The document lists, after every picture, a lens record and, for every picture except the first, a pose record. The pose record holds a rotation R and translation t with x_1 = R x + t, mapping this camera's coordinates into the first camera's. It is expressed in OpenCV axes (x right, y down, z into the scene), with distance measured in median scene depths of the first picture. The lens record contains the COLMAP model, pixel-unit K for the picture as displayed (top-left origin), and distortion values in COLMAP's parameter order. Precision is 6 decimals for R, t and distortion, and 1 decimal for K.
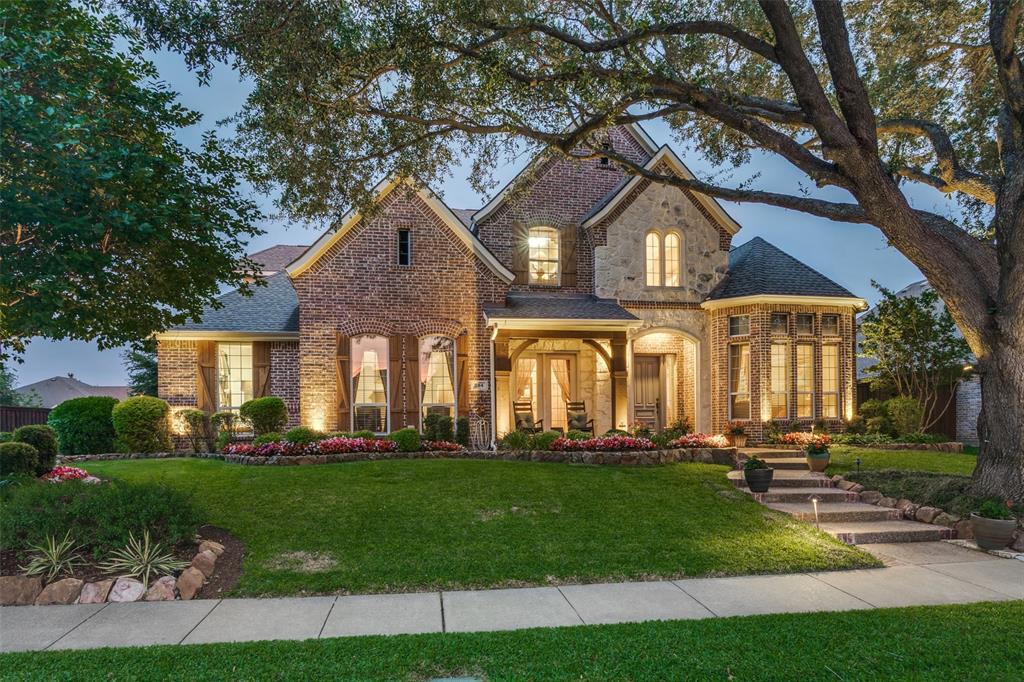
lens RADIAL K [[491.6, 0, 498.3], [0, 491.6, 326.3], [0, 0, 1]] dist [-0.019711, 0.000342]
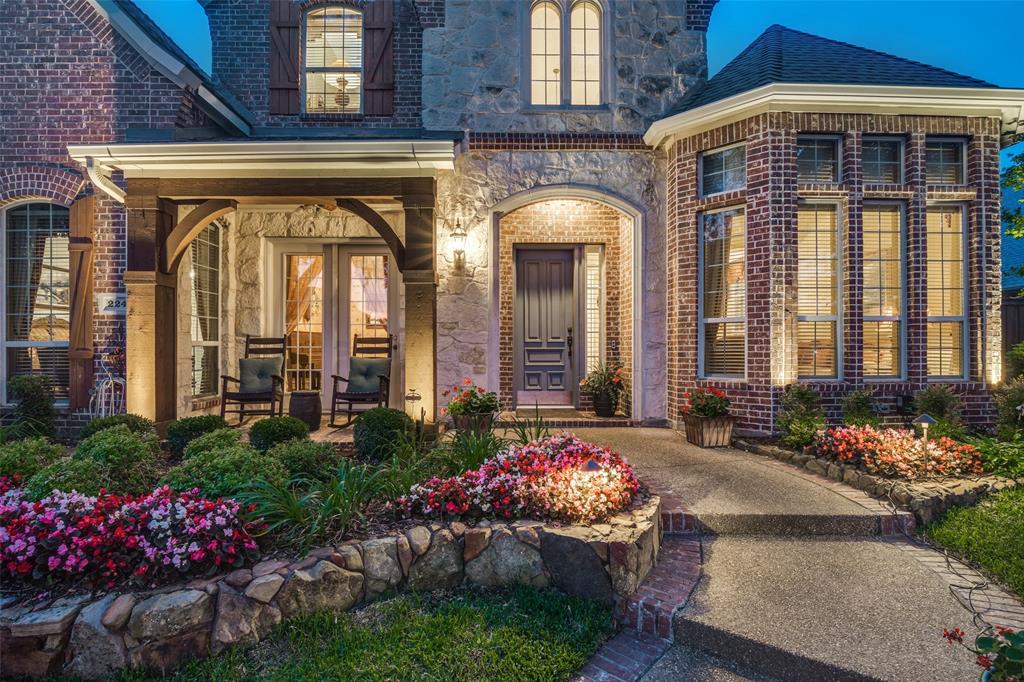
lens RADIAL K [[472.0, 0, 466.4], [0, 472.0, 267.0], [0, 0, 1]] dist [-0.014892, -0.000008]
pose [[0.991650, -0.015049, -0.128075, 0.308315], [0.019515, 0.999242, 0.033692, 0.067552], [0.127471, -0.035910, 0.991192, 0.529528]]
